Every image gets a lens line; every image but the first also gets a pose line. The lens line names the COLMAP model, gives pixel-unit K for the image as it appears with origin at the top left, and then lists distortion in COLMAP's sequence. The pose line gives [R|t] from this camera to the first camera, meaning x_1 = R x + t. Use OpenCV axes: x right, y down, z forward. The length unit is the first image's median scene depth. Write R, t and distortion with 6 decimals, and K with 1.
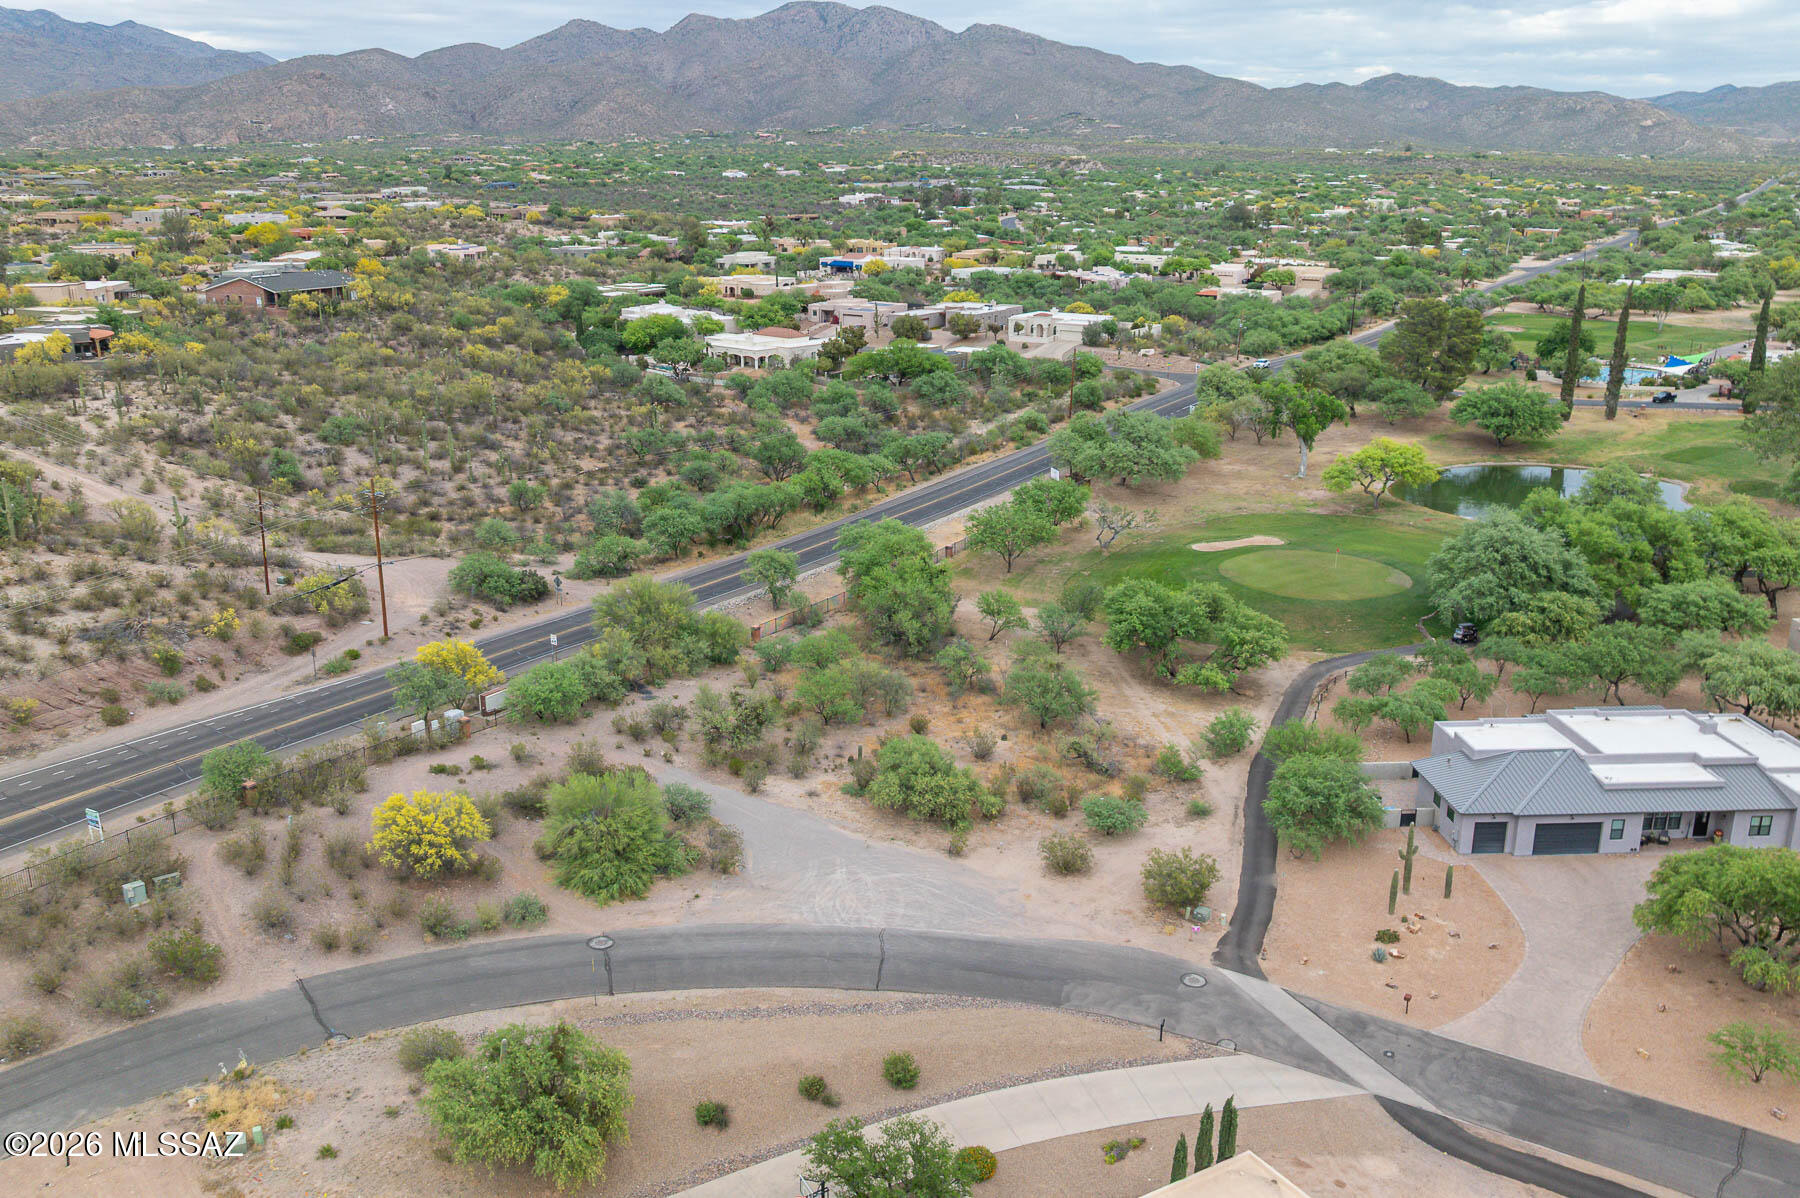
lens RADIAL K [[1503.0, 0, 899.9], [0, 1503.0, 611.1], [0, 0, 1]] dist [-0.014459, -0.009464]
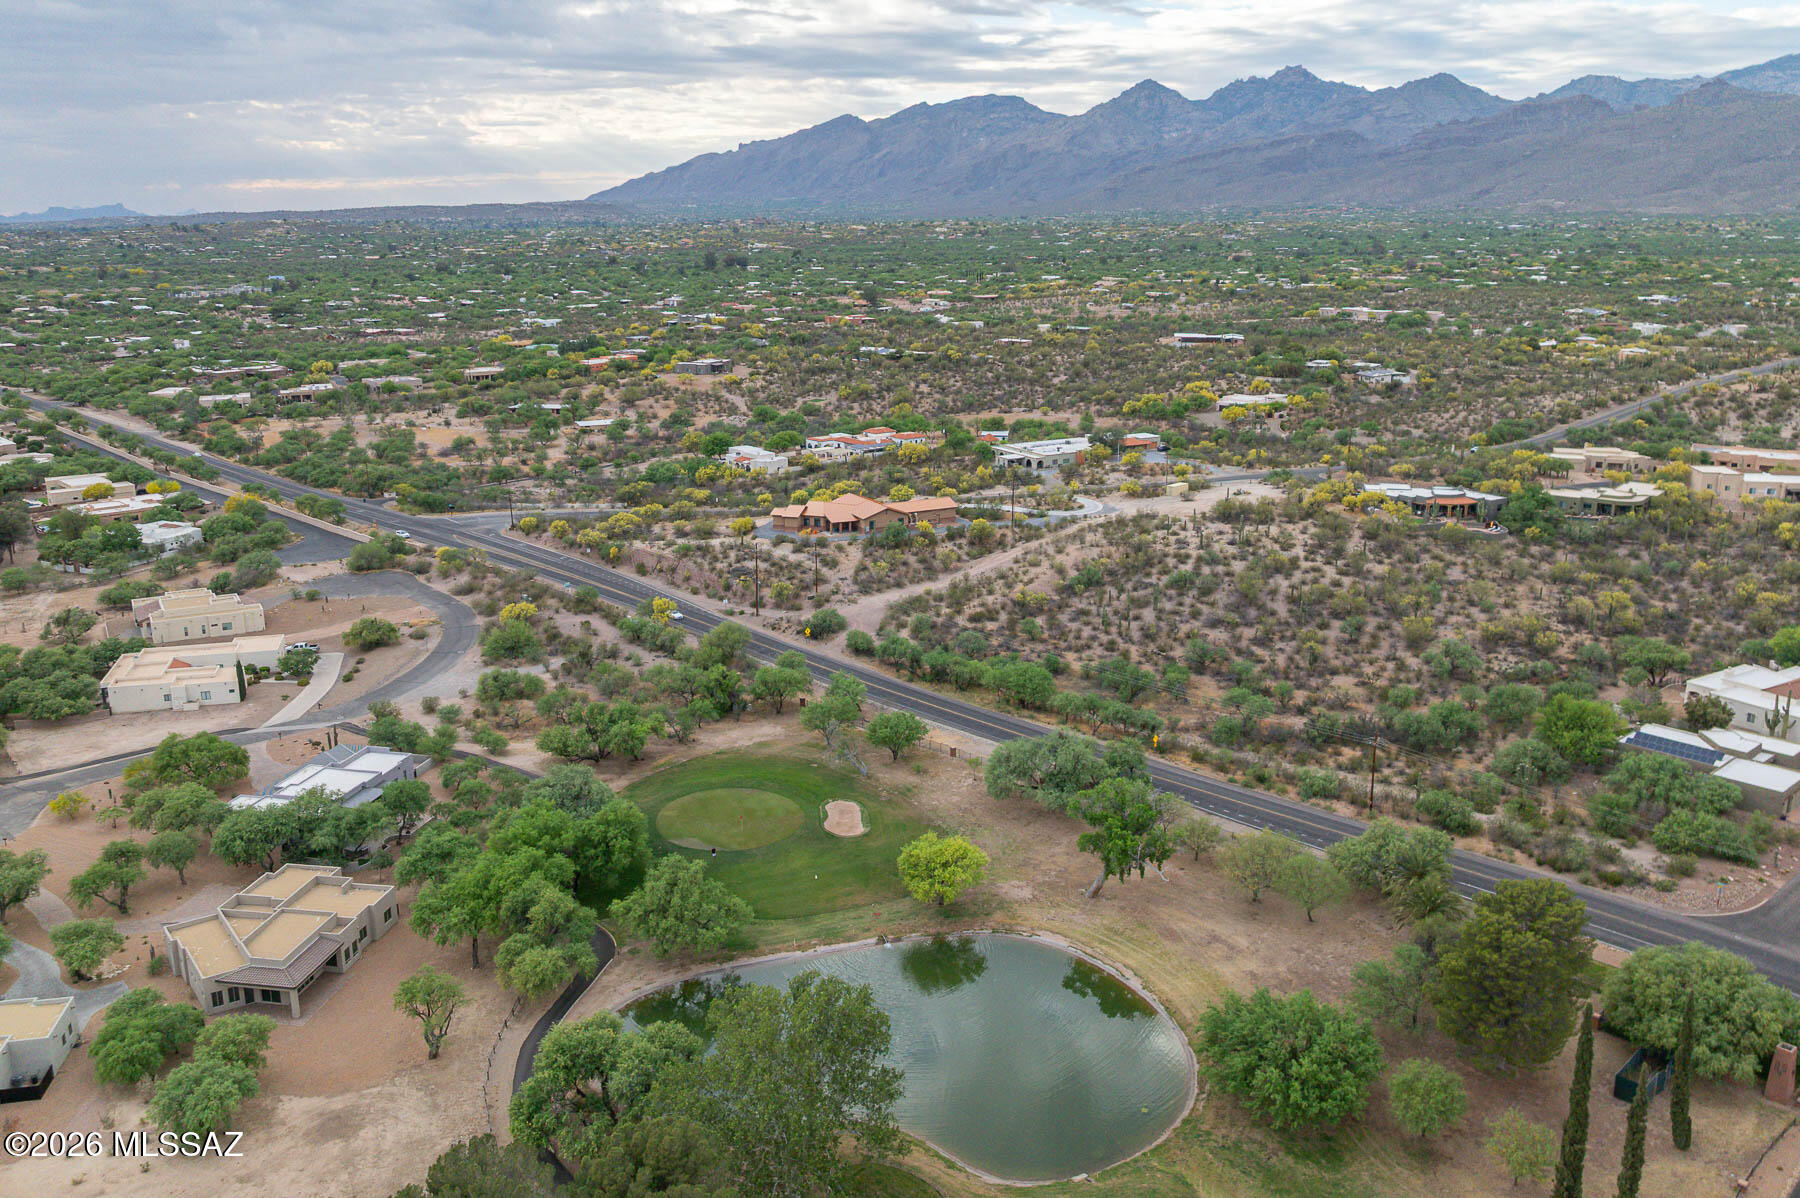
lens RADIAL K [[1503.0, 0, 901.4], [0, 1503.0, 594.1], [0, 0, 1]] dist [-0.014459, -0.009464]
pose [[-0.258515, 0.240737, -0.935529, 1.228908], [-0.281589, 0.907612, 0.311365, -0.560772], [0.924055, 0.343927, -0.166843, 1.157298]]
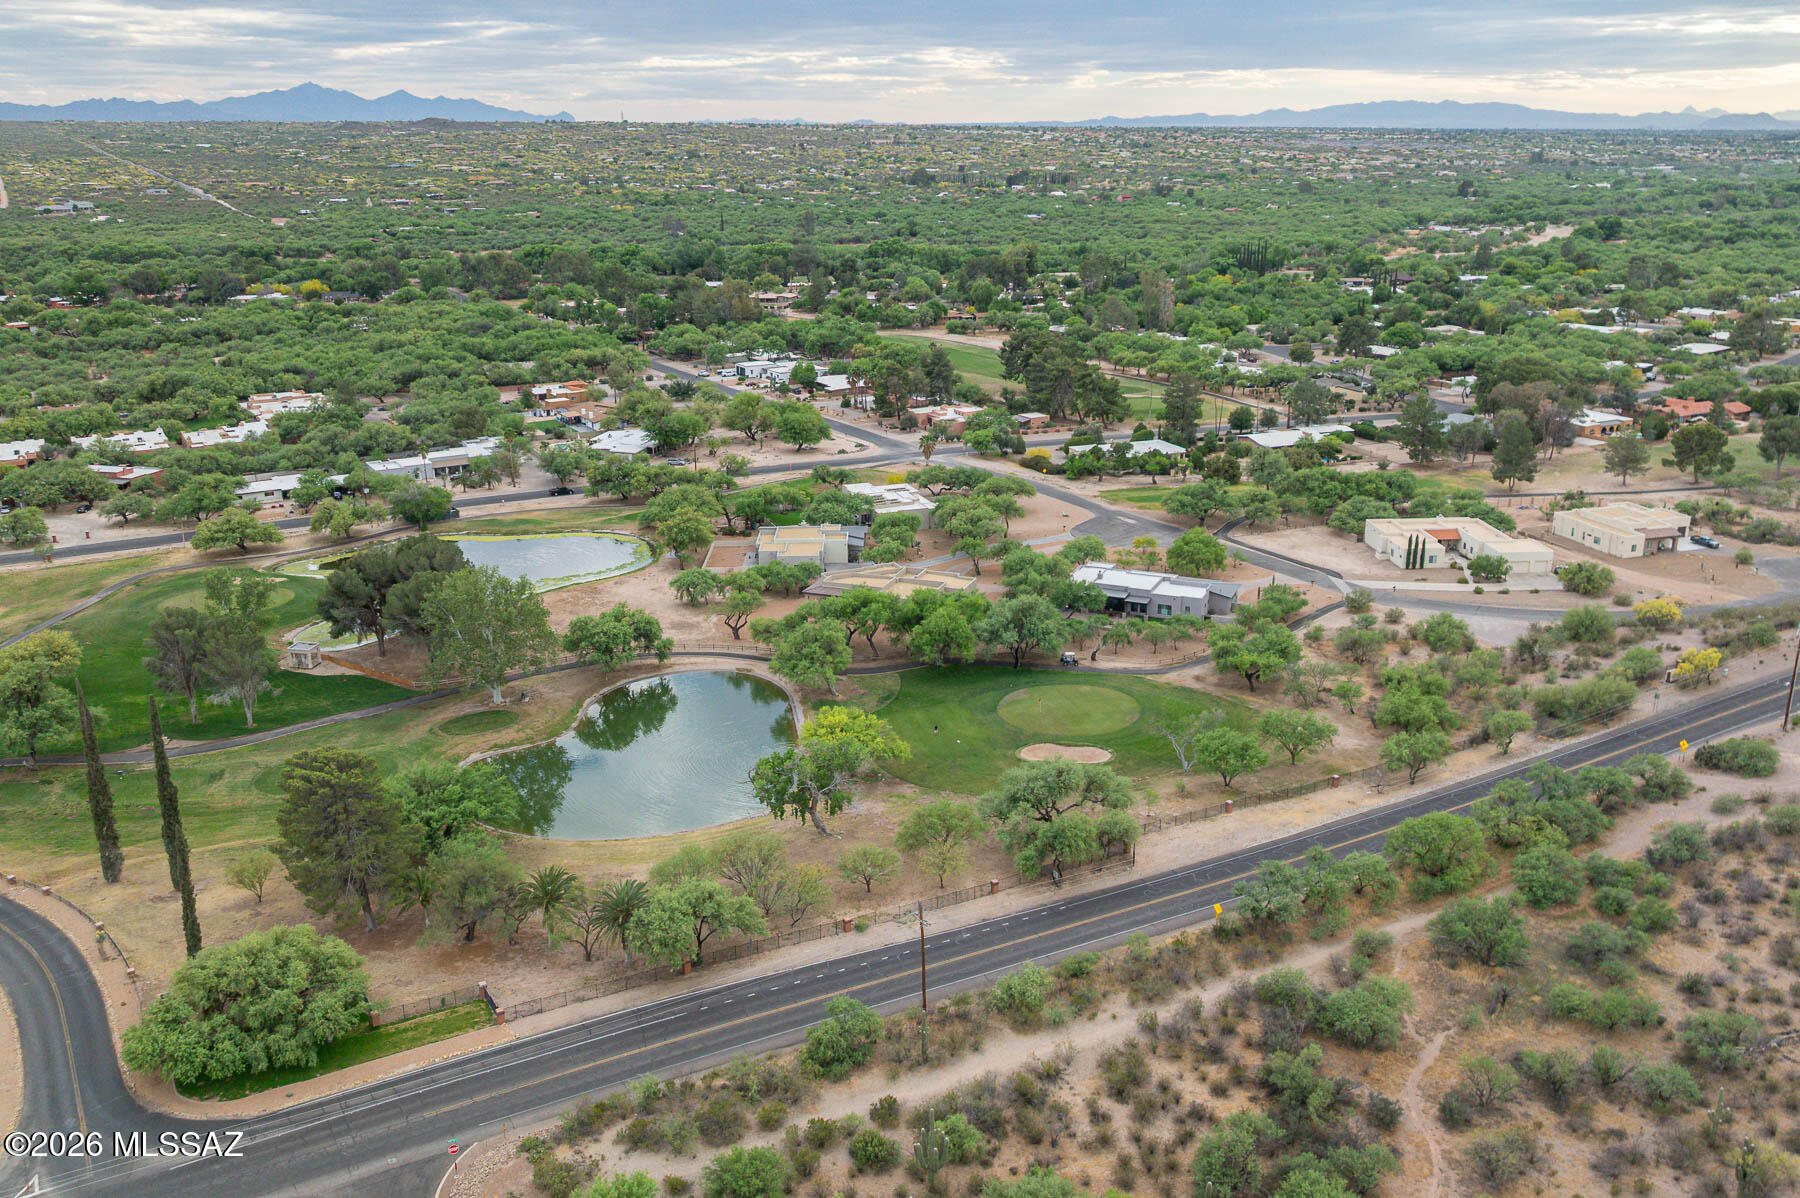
lens RADIAL K [[1503.0, 0, 902.7], [0, 1503.0, 601.1], [0, 0, 1]] dist [-0.014459, -0.009464]
pose [[-0.891992, -0.134146, 0.431689, -0.137800], [0.136260, 0.830753, 0.539705, -0.760883], [-0.431026, 0.540235, -0.722747, 1.788936]]
